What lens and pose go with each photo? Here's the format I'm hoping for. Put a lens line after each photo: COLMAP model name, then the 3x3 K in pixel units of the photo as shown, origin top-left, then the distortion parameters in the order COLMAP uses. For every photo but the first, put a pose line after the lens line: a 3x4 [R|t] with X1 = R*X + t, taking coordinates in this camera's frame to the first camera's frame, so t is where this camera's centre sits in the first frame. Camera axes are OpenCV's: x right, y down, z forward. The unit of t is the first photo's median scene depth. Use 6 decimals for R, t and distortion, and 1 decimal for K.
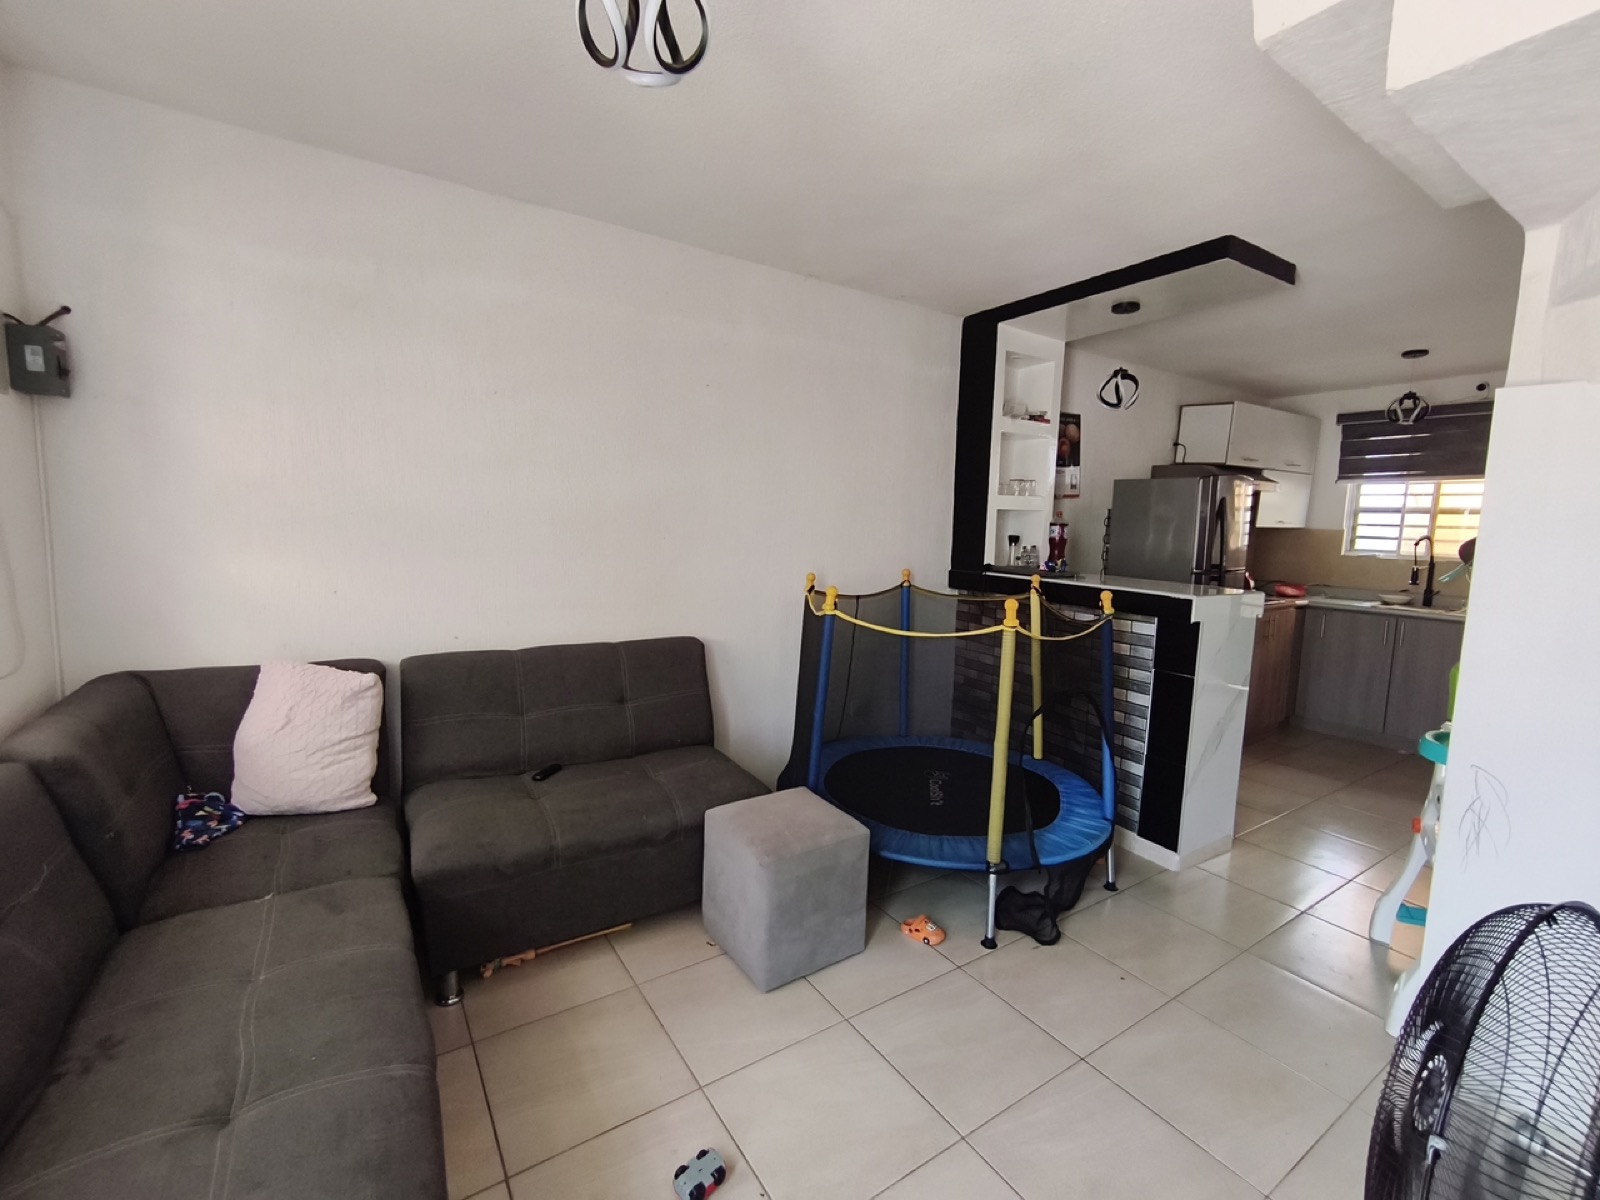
lens RADIAL K [[709.7, 0, 809.4], [0, 709.7, 591.5], [0, 0, 1]] dist [-0.001331, 0.005686]
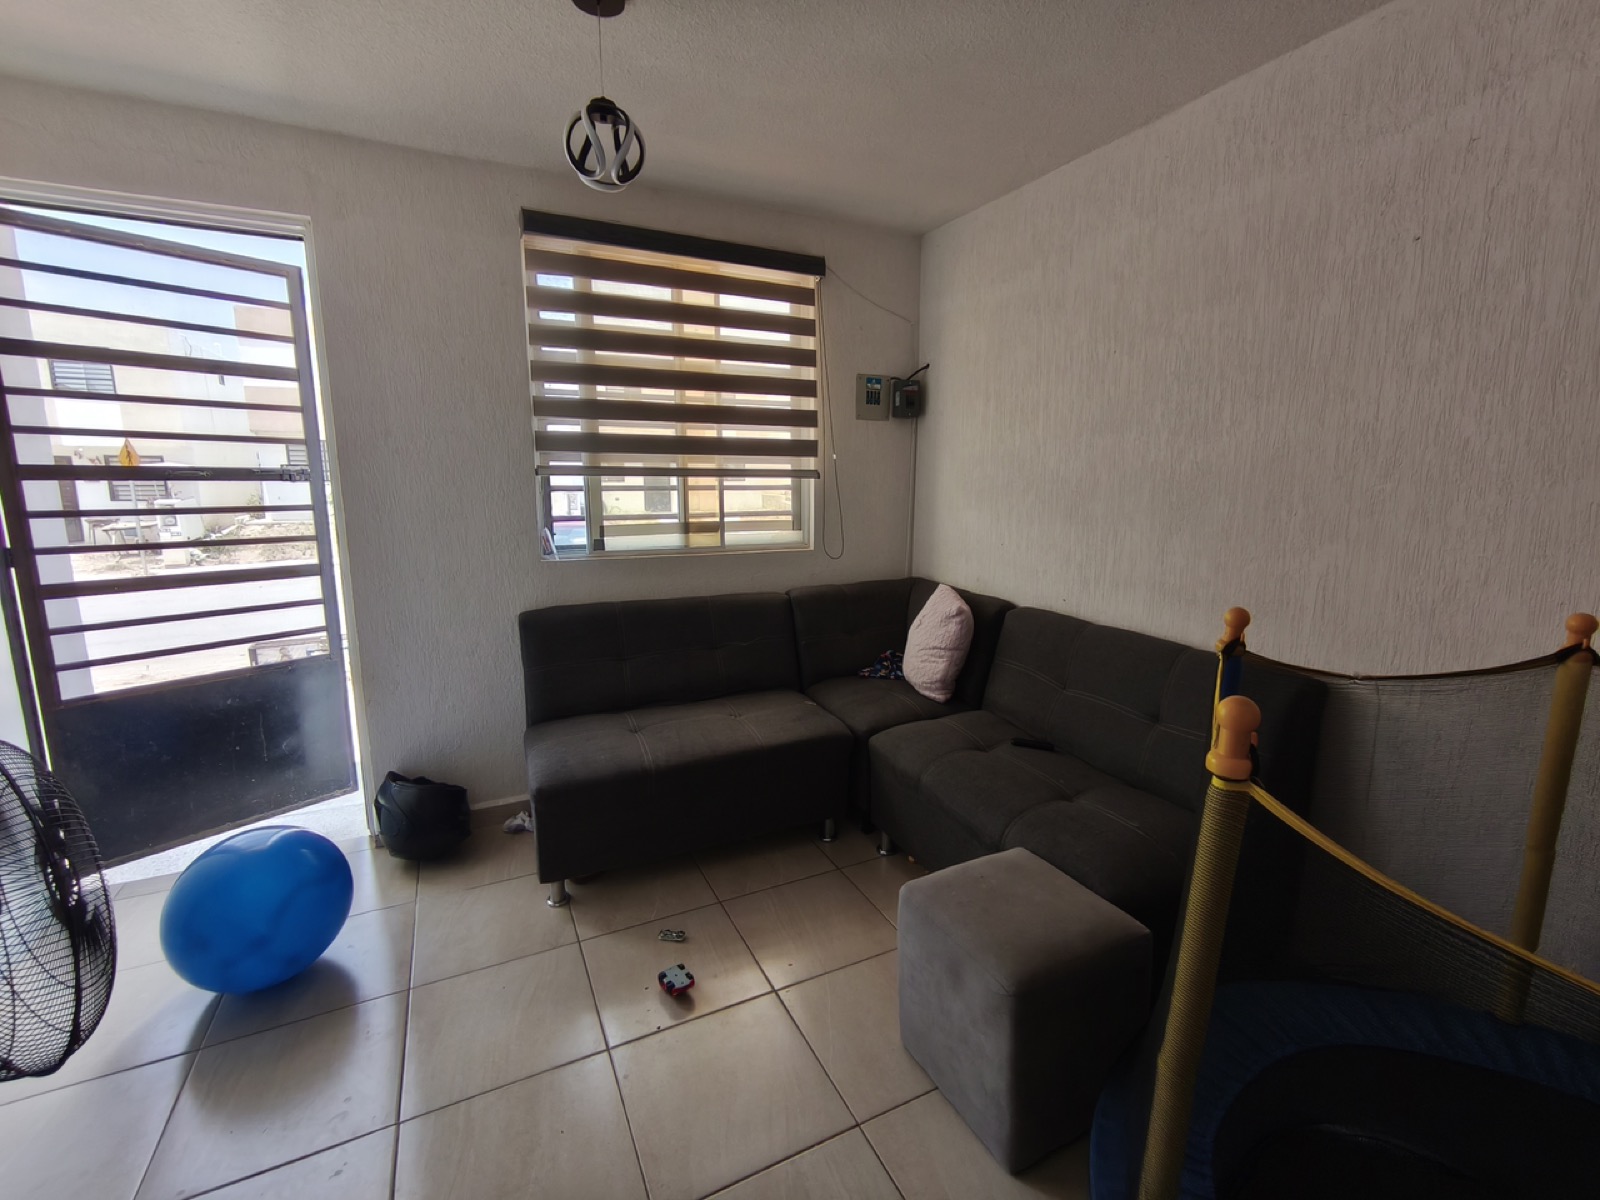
lens RADIAL K [[709.7, 0, 809.4], [0, 709.7, 591.5], [0, 0, 1]] dist [-0.001331, 0.005686]
pose [[-0.122074, 0.143569, -0.982083, 0.706389], [-0.114854, 0.980792, 0.157656, -0.085415], [0.985853, 0.132041, -0.103240, 0.894177]]
